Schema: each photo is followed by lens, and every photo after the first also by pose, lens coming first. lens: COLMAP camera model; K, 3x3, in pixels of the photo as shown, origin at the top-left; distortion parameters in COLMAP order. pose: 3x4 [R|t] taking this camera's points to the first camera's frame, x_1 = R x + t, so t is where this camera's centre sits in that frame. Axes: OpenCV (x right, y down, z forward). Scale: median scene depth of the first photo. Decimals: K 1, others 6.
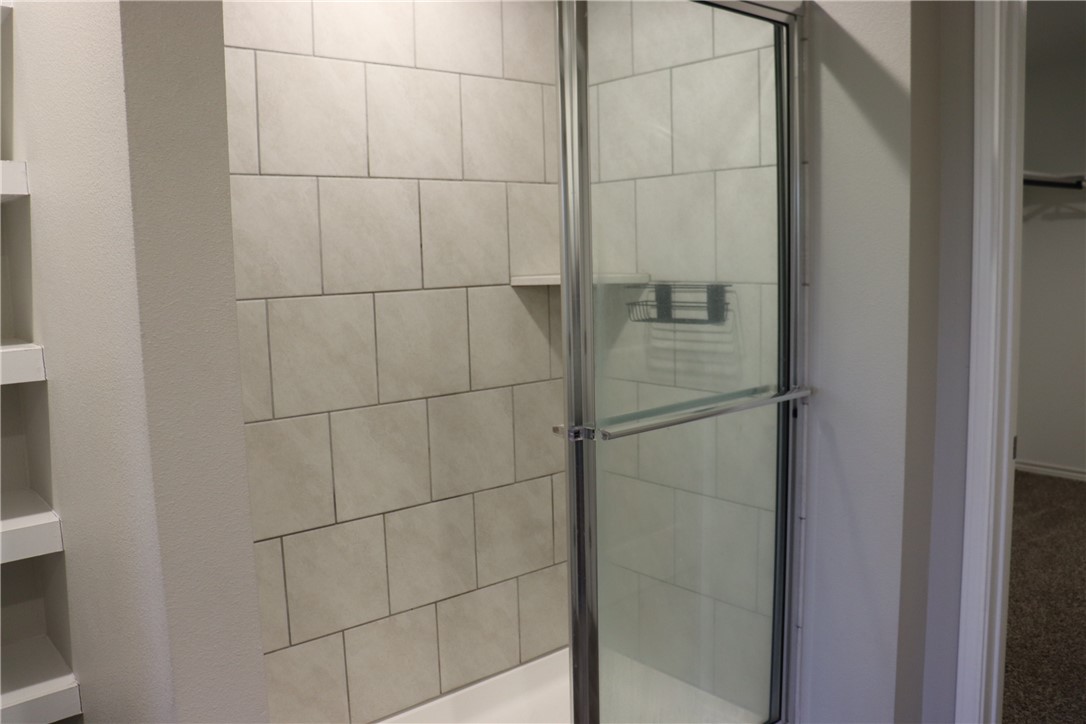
lens RADIAL K [[892.8, 0, 539.5], [0, 892.8, 360.1], [0, 0, 1]] dist [-0.161312, 0.122662]
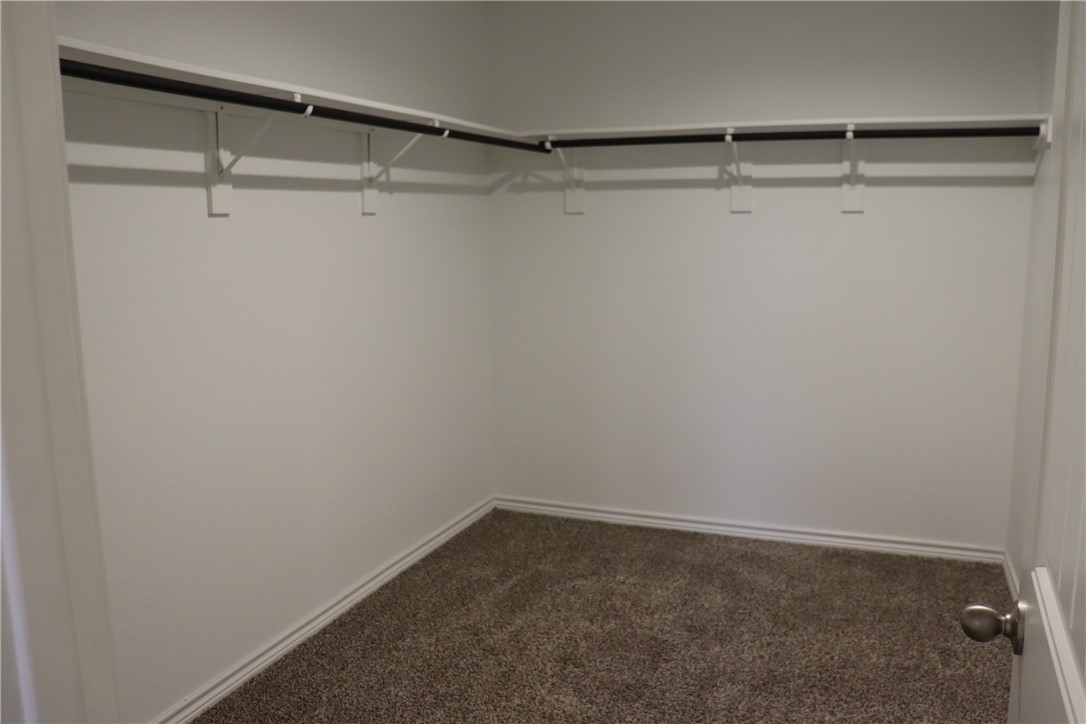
lens RADIAL K [[892.8, 0, 544.0], [0, 892.8, 362.1], [0, 0, 1]] dist [-0.161312, 0.122662]
pose [[0.882922, -0.054904, 0.466298, 0.257903], [0.036357, 0.998152, 0.048686, -0.053174], [-0.468110, -0.026033, 0.883287, 0.299551]]
